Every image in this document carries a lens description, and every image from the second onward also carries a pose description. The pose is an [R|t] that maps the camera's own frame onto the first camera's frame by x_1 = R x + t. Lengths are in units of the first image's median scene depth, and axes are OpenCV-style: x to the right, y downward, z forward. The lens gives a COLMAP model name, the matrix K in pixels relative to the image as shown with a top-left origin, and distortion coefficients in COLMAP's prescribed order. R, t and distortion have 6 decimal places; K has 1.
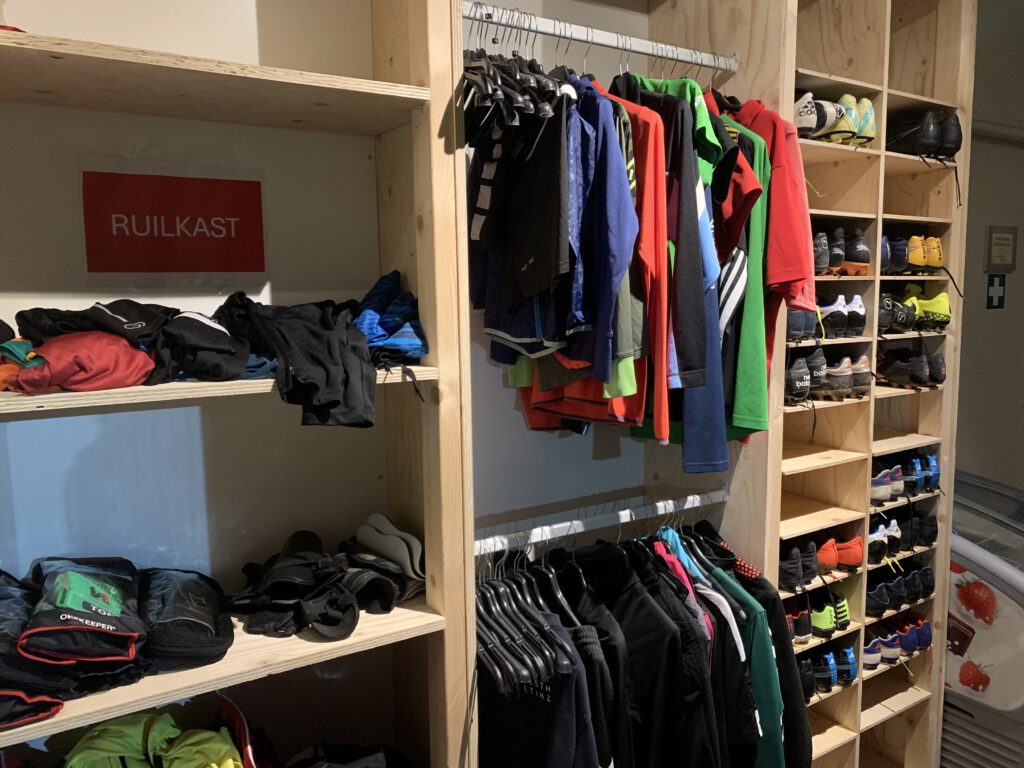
lens RADIAL K [[778.3, 0, 511.7], [0, 778.3, 388.2], [0, 0, 1]] dist [0.016417, -0.014491]
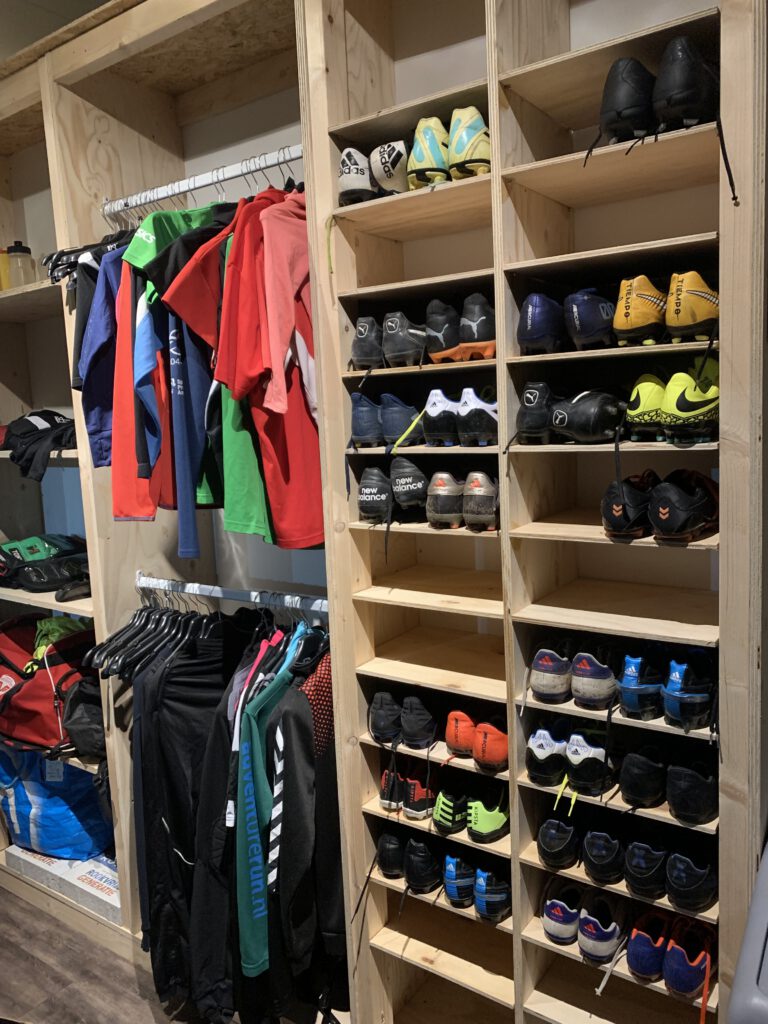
lens RADIAL K [[778.3, 0, 384.0], [0, 778.3, 507.6], [0, 0, 1]] dist [0.016417, -0.014491]
pose [[0.378279, 0.113598, -0.918695, 1.070854], [-0.073321, 0.993001, 0.092596, -0.069625], [0.922783, 0.032333, 0.383961, 0.644509]]
